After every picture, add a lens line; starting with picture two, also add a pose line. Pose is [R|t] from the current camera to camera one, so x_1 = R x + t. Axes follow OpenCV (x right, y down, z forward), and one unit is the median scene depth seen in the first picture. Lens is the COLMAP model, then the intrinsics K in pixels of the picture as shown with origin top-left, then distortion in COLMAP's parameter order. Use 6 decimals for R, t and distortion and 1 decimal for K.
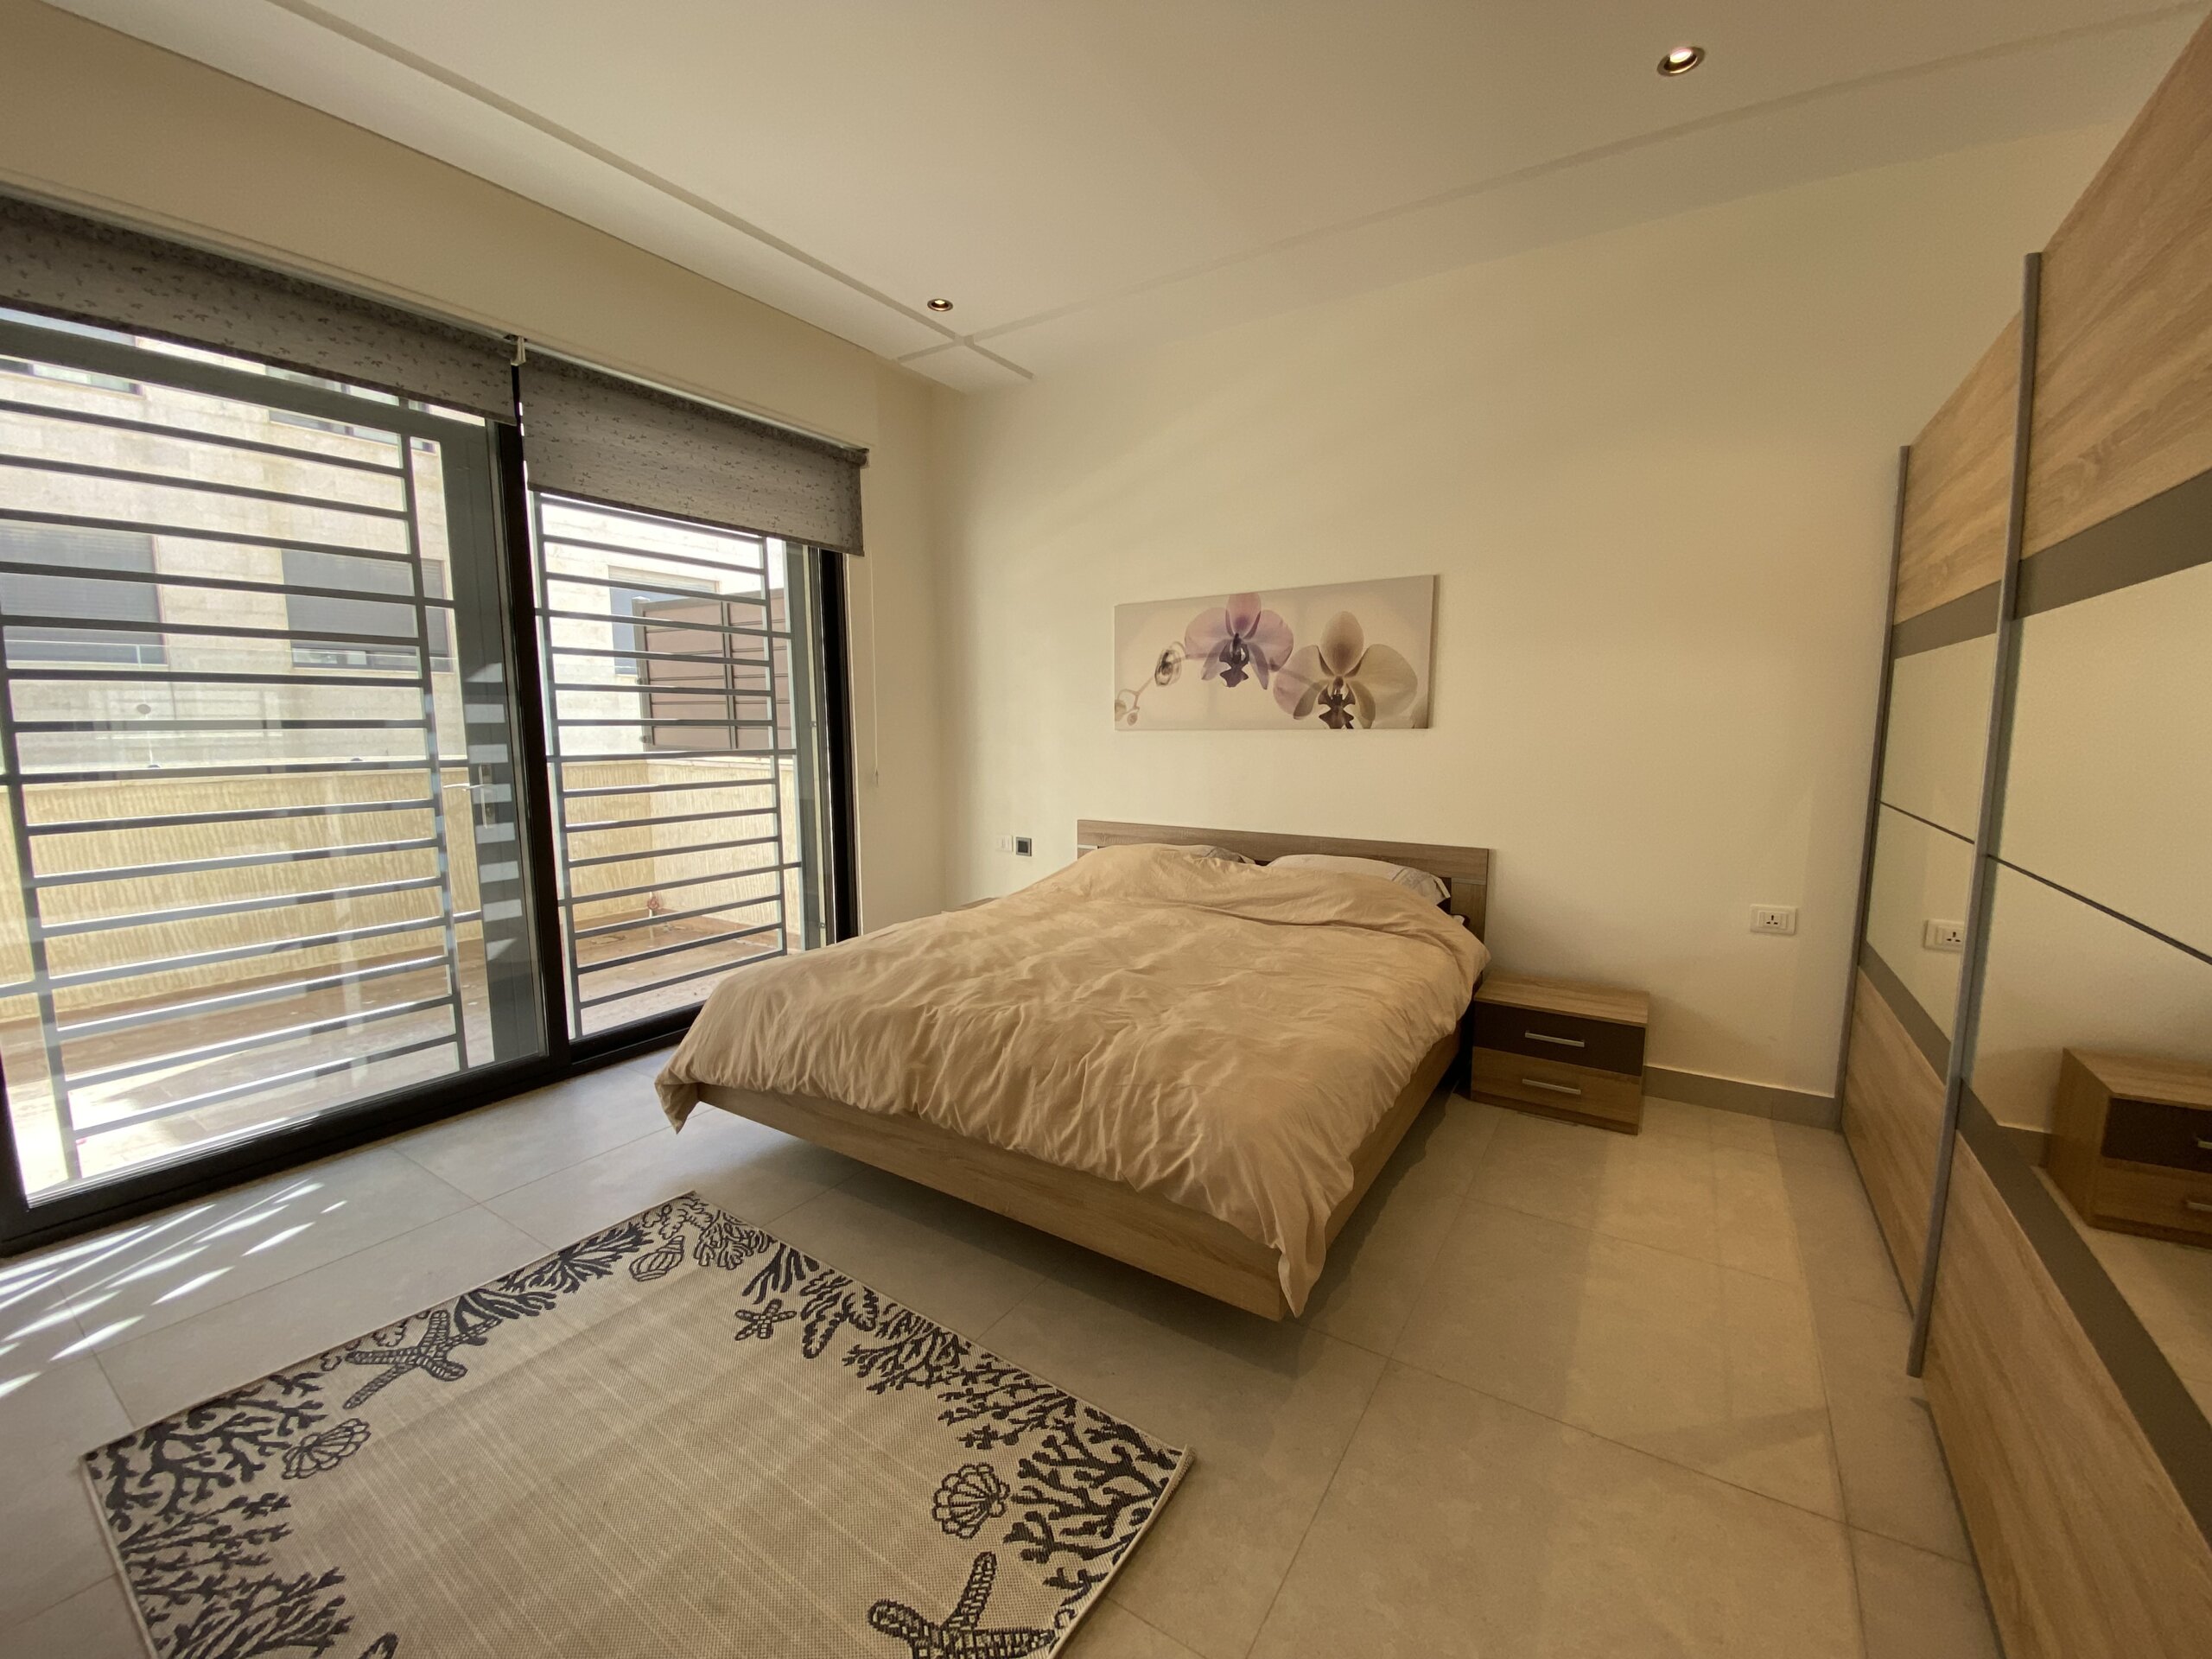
lens RADIAL K [[900.0, 0, 1117.0], [0, 900.0, 831.2], [0, 0, 1]] dist [0.003739, -0.000866]
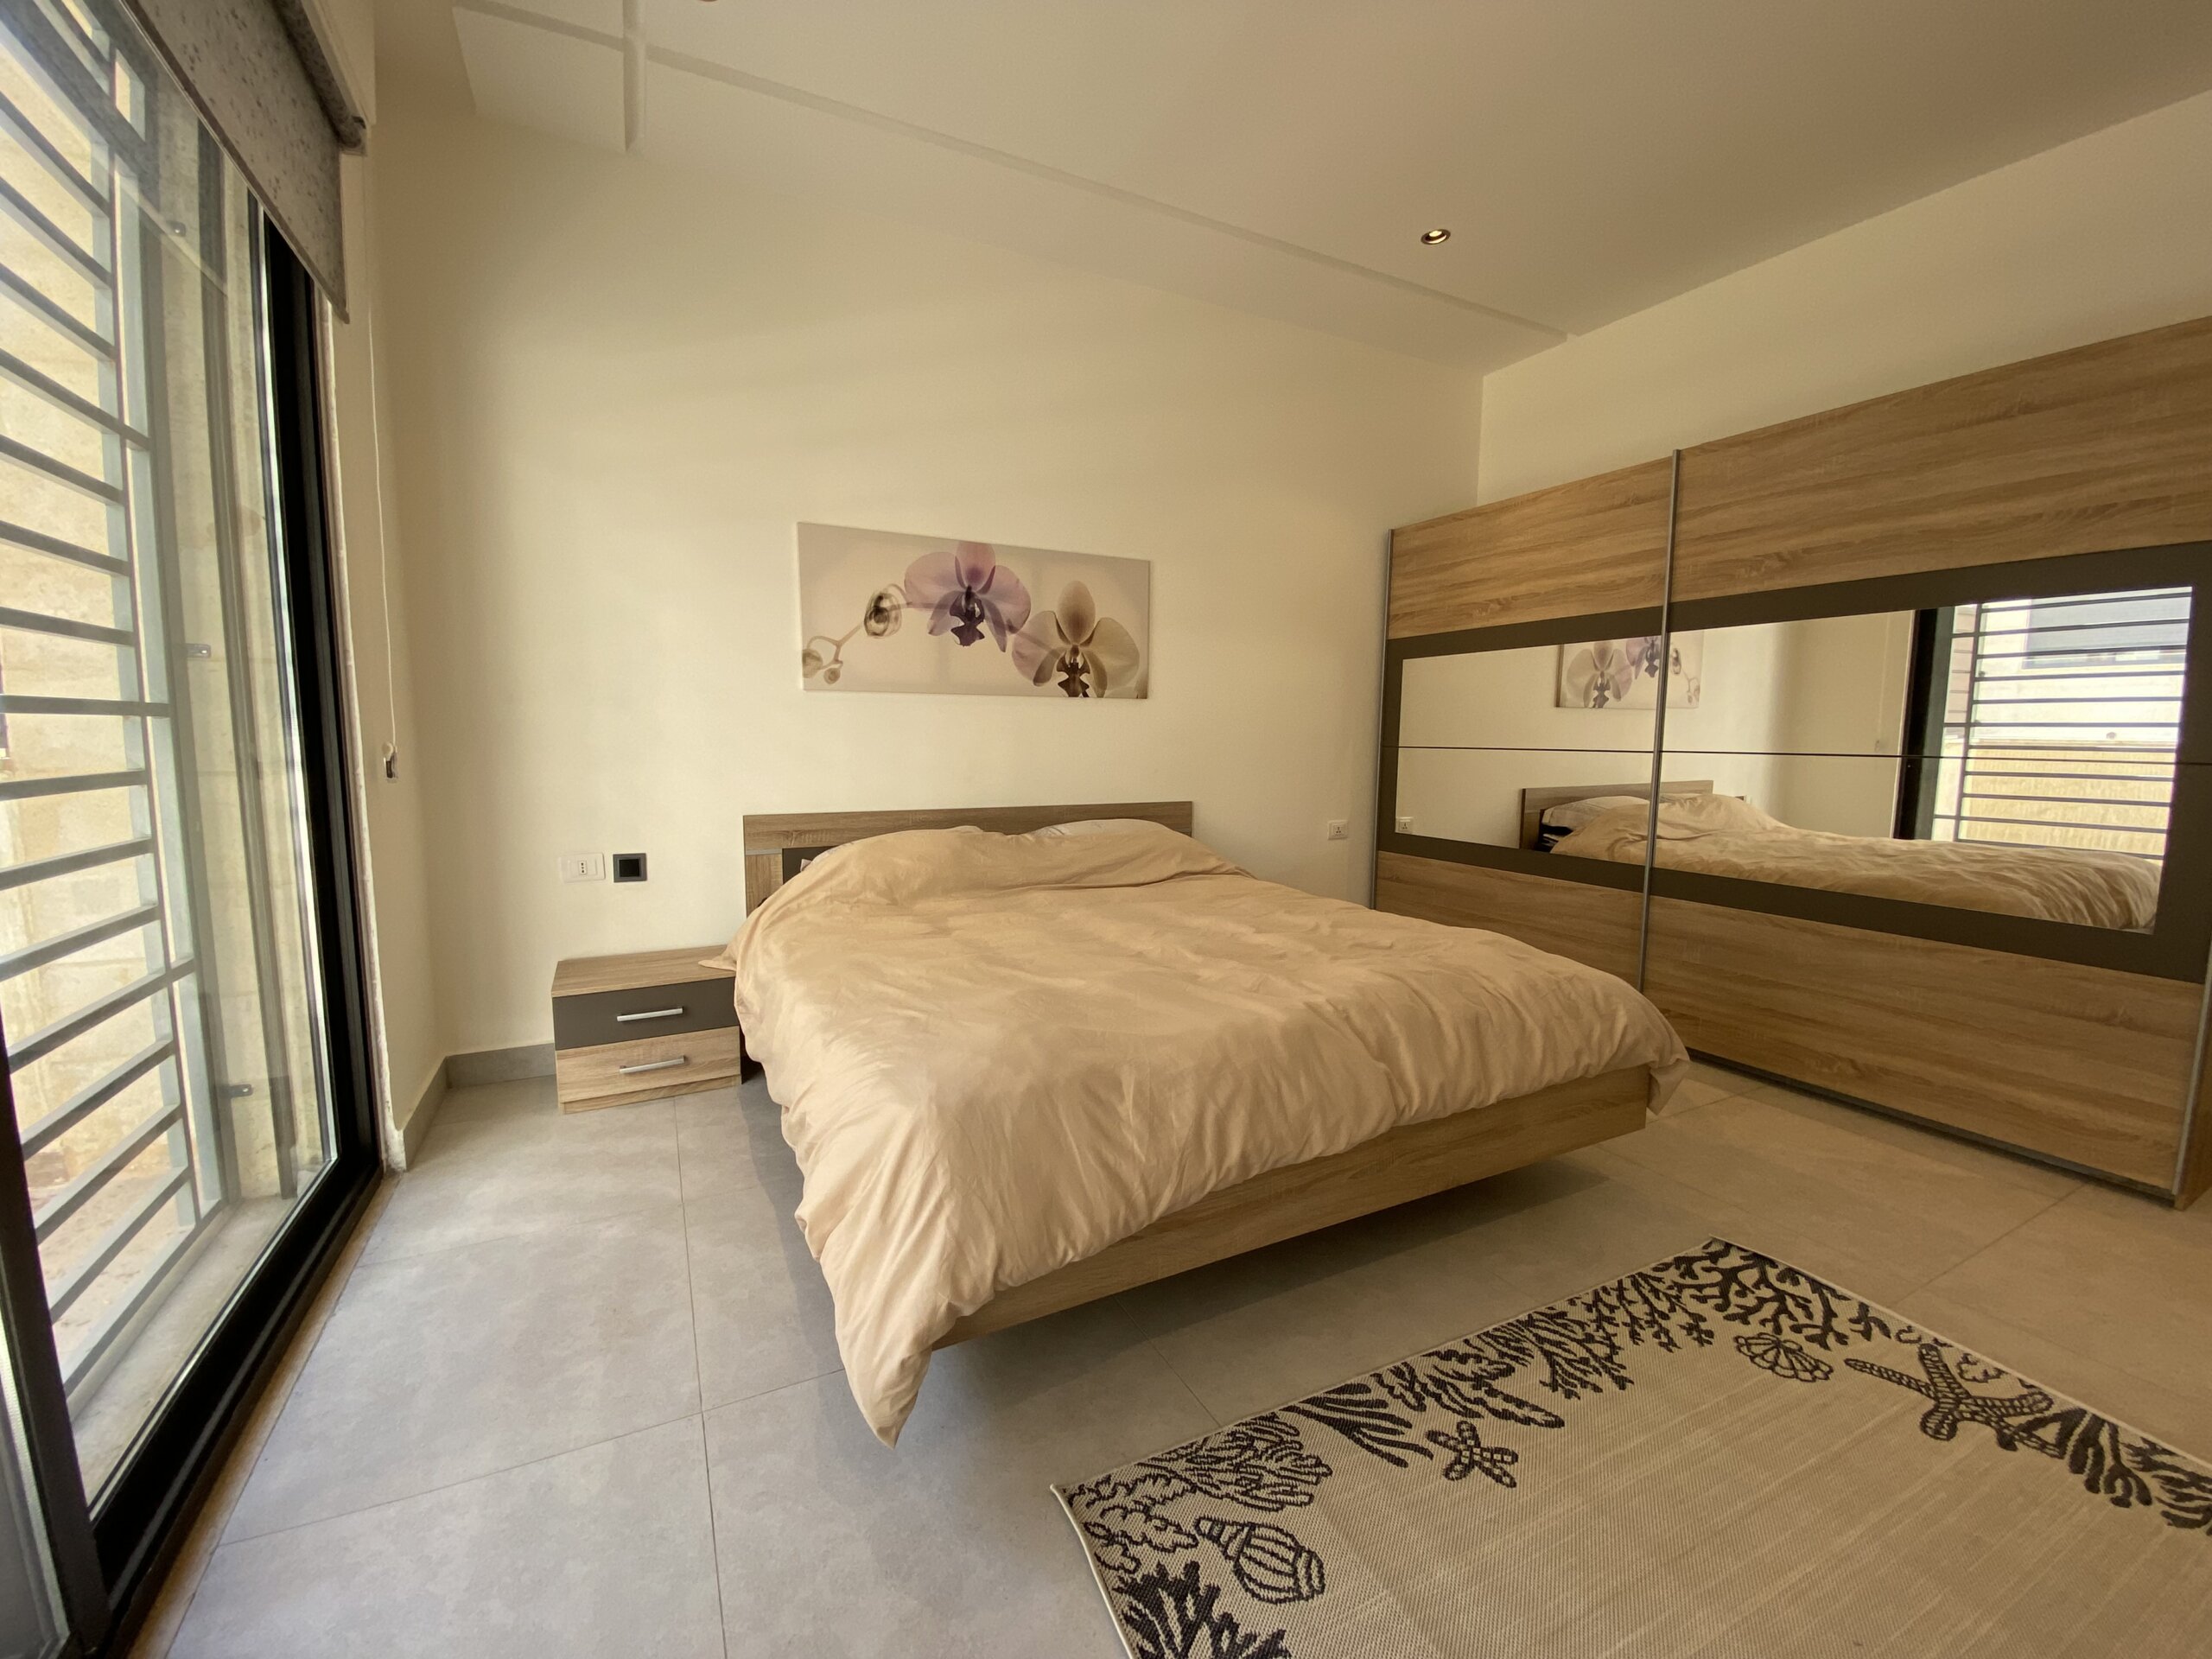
lens RADIAL K [[900.0, 0, 1110.1], [0, 900.0, 827.3], [0, 0, 1]] dist [0.003739, -0.000866]
pose [[0.493196, -0.078772, 0.866344, -0.643889], [0.094192, 0.994872, 0.036836, -0.002762], [-0.864804, 0.063435, 0.498087, 0.497627]]
